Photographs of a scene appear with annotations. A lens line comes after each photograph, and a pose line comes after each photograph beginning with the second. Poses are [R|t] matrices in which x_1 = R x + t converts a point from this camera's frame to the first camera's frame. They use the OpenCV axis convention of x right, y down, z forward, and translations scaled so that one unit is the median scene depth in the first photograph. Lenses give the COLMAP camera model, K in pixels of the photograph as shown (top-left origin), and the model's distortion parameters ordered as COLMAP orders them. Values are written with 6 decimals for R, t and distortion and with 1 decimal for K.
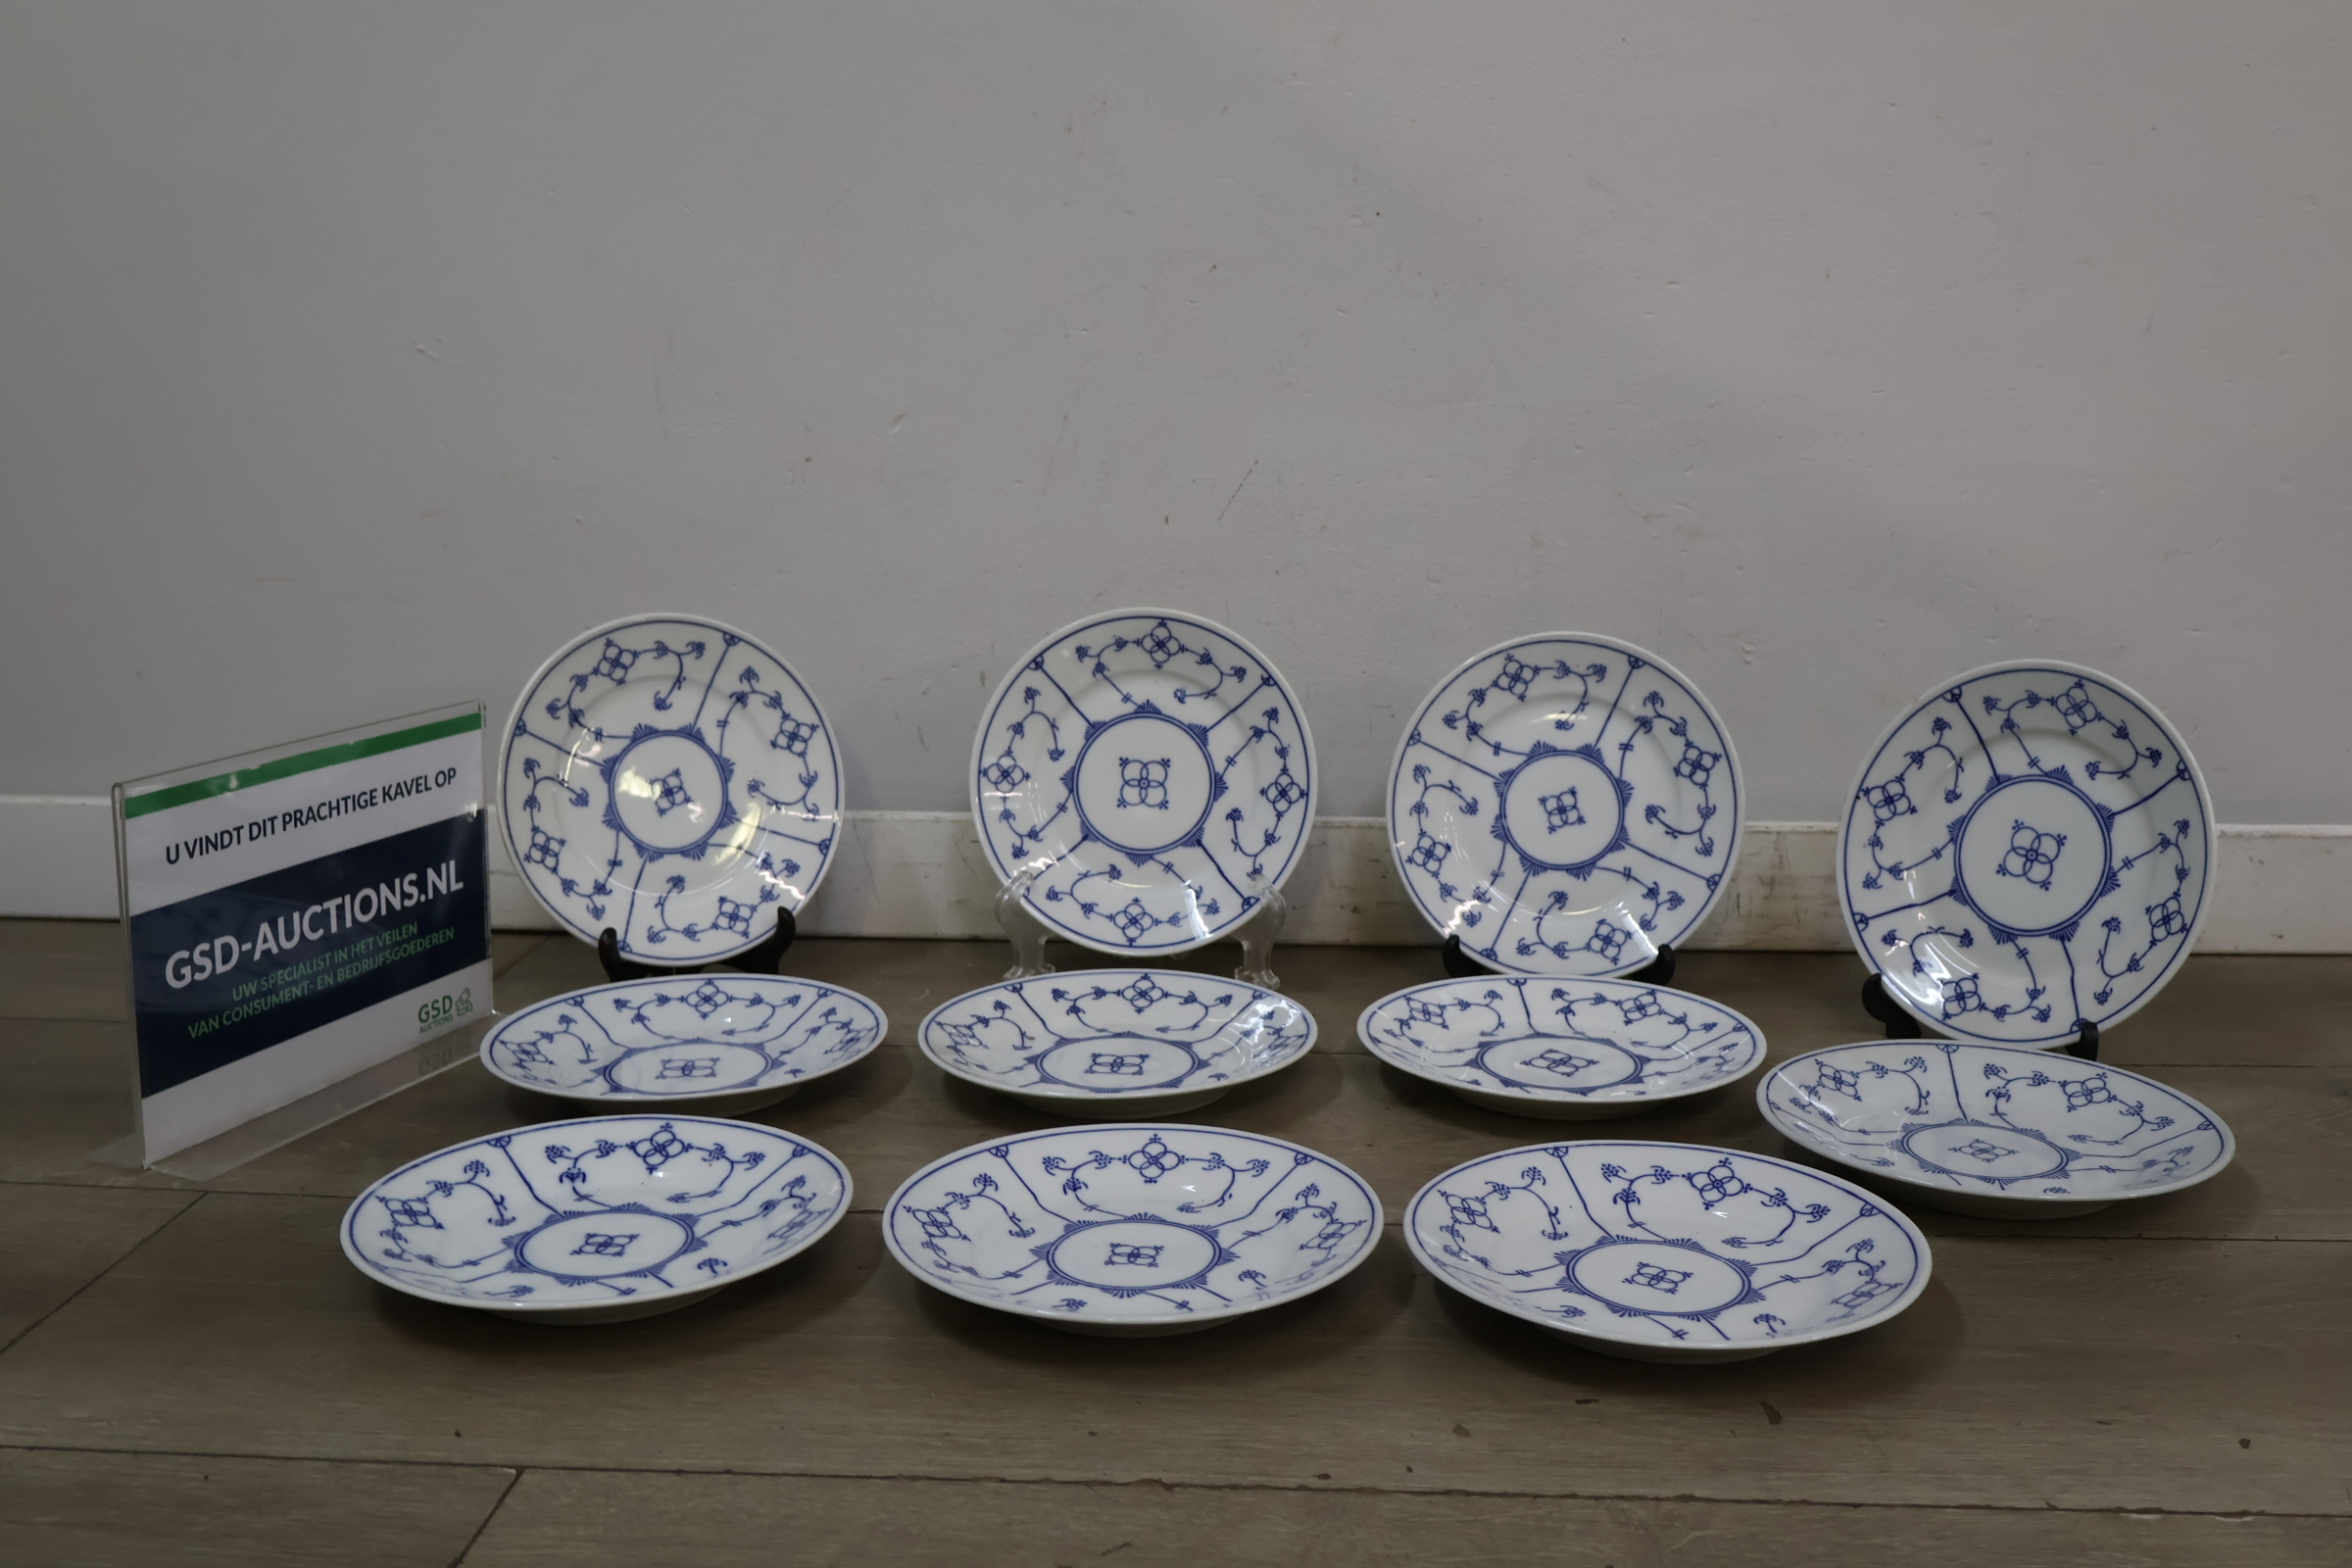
lens RADIAL K [[2212.8, 0, 1165.6], [0, 2212.8, 796.4], [0, 0, 1]] dist [0.010986, -0.011613]
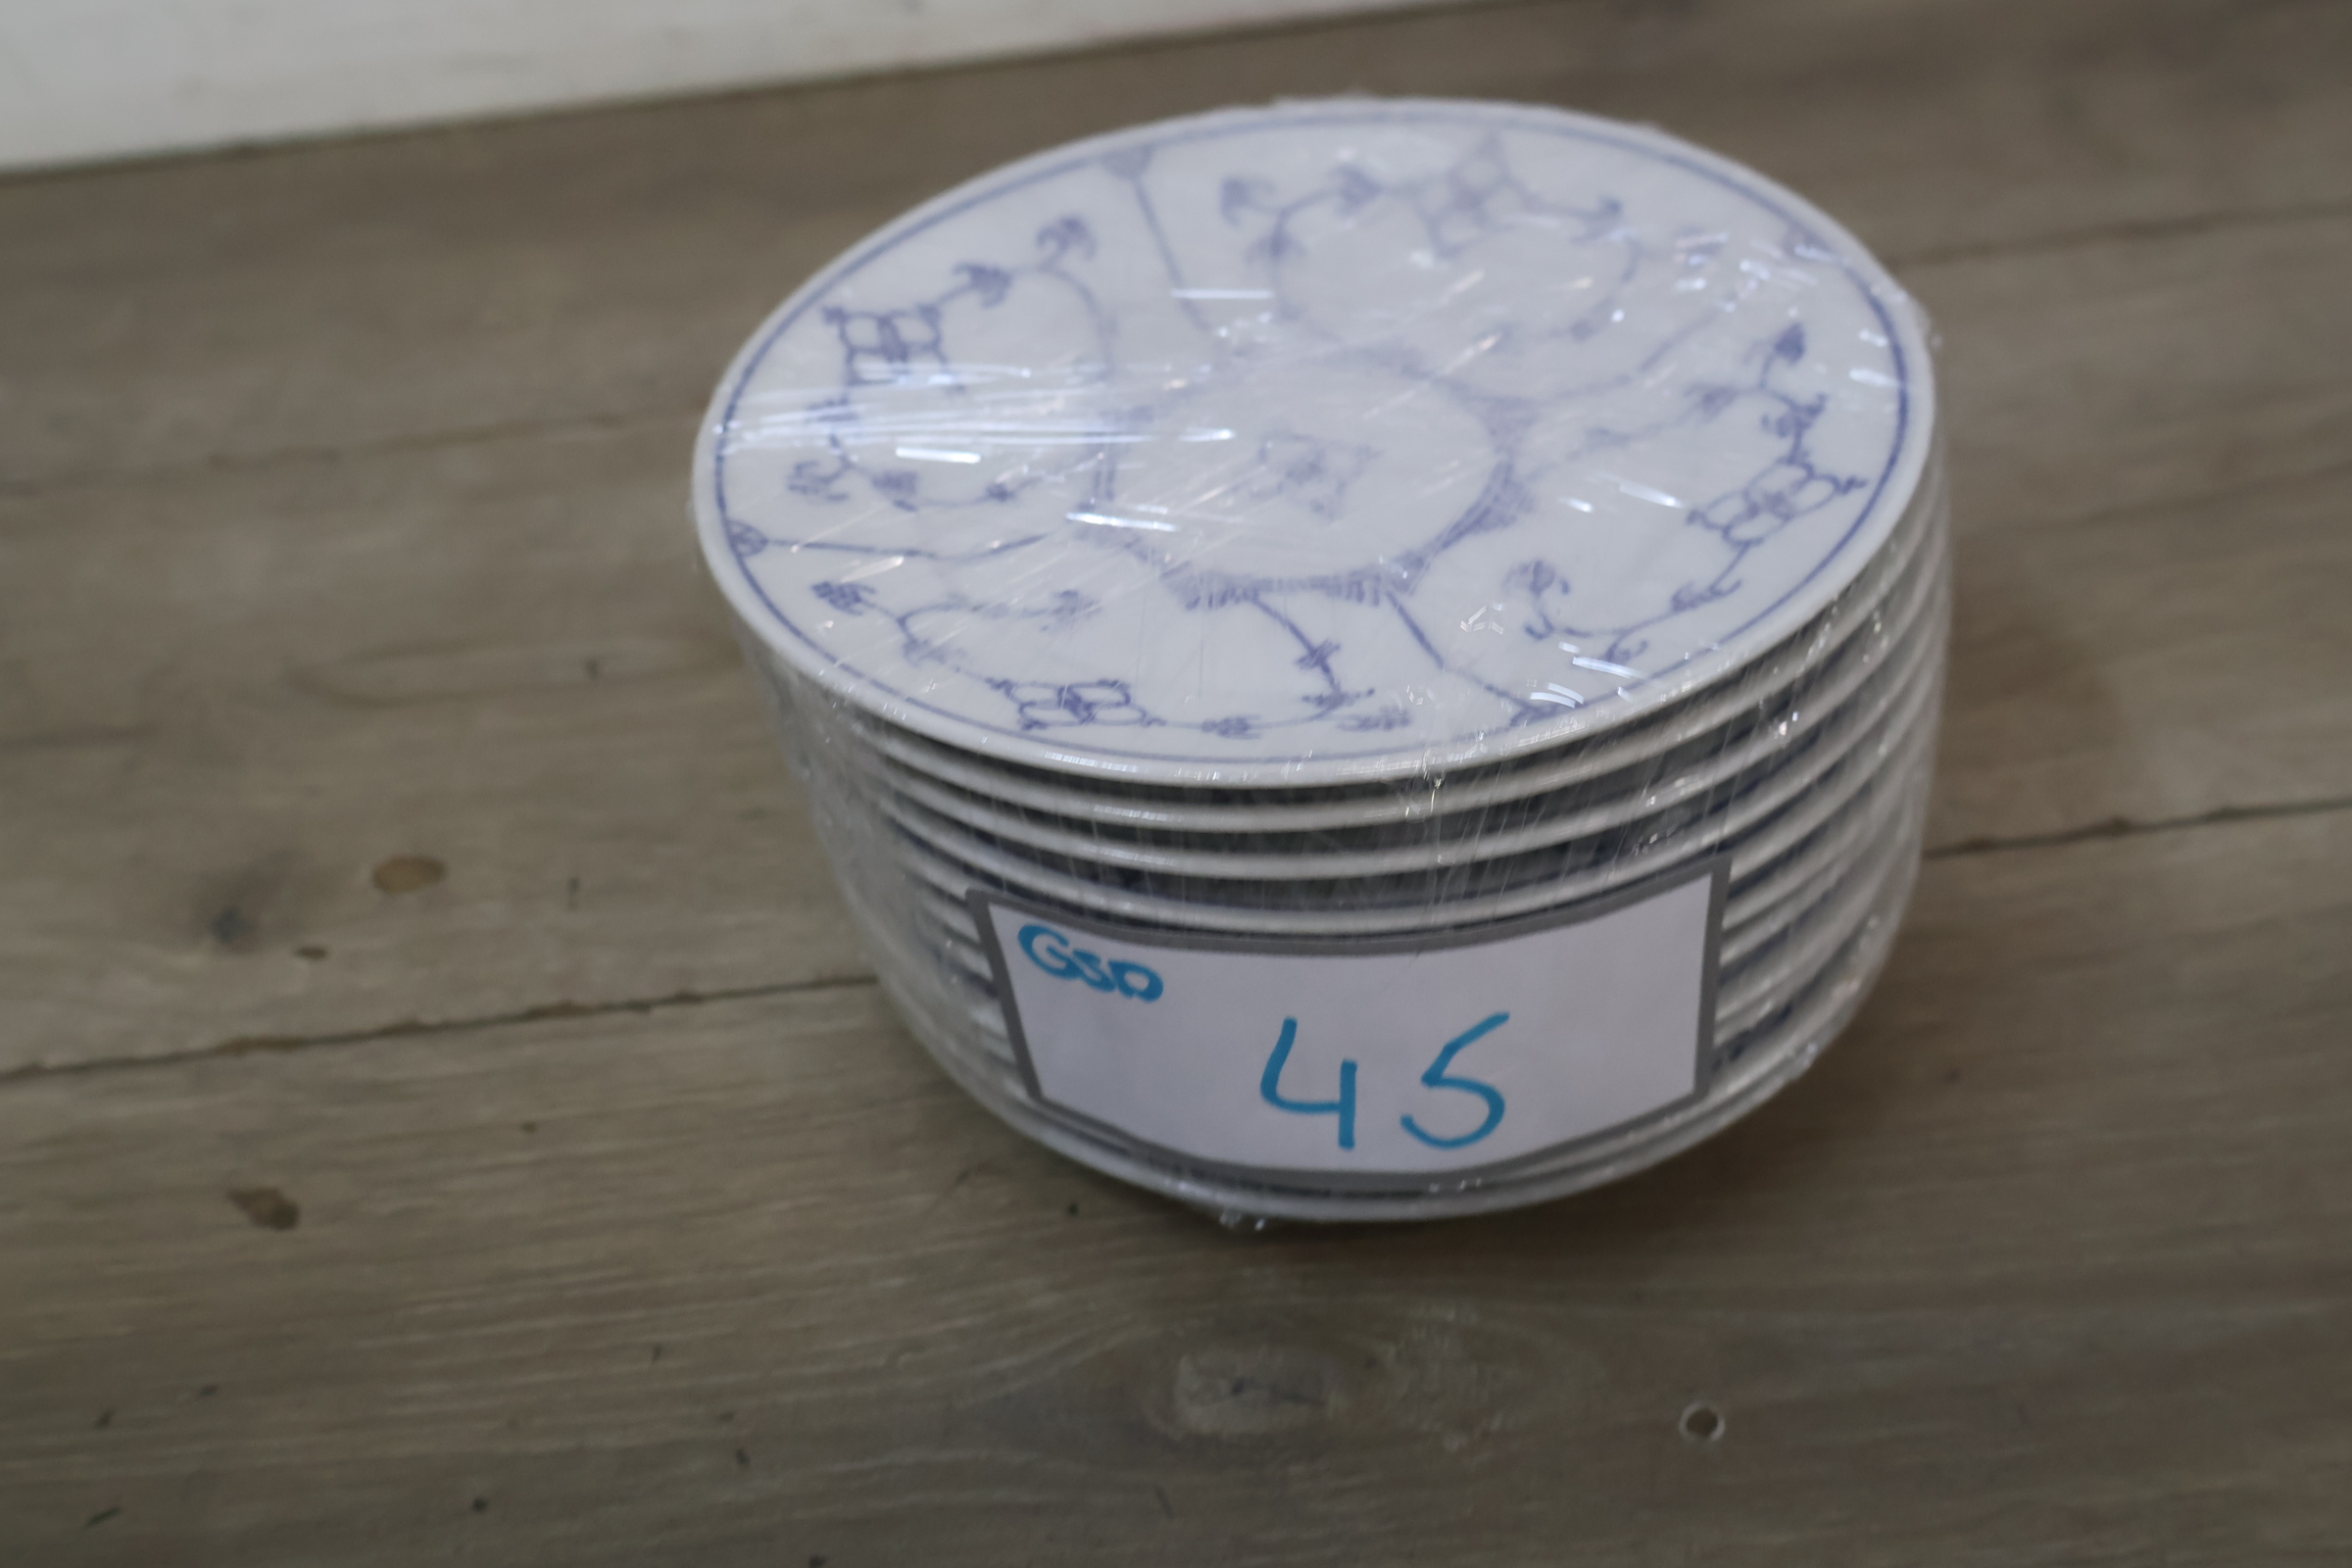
lens RADIAL K [[2212.8, 0, 1165.6], [0, 2212.8, 796.4], [0, 0, 1]] dist [0.010986, -0.011613]
pose [[0.992509, -0.117627, -0.032996, 0.140646], [0.118617, 0.863207, 0.490717, 0.039282], [-0.029239, -0.490955, 0.870694, 0.413156]]
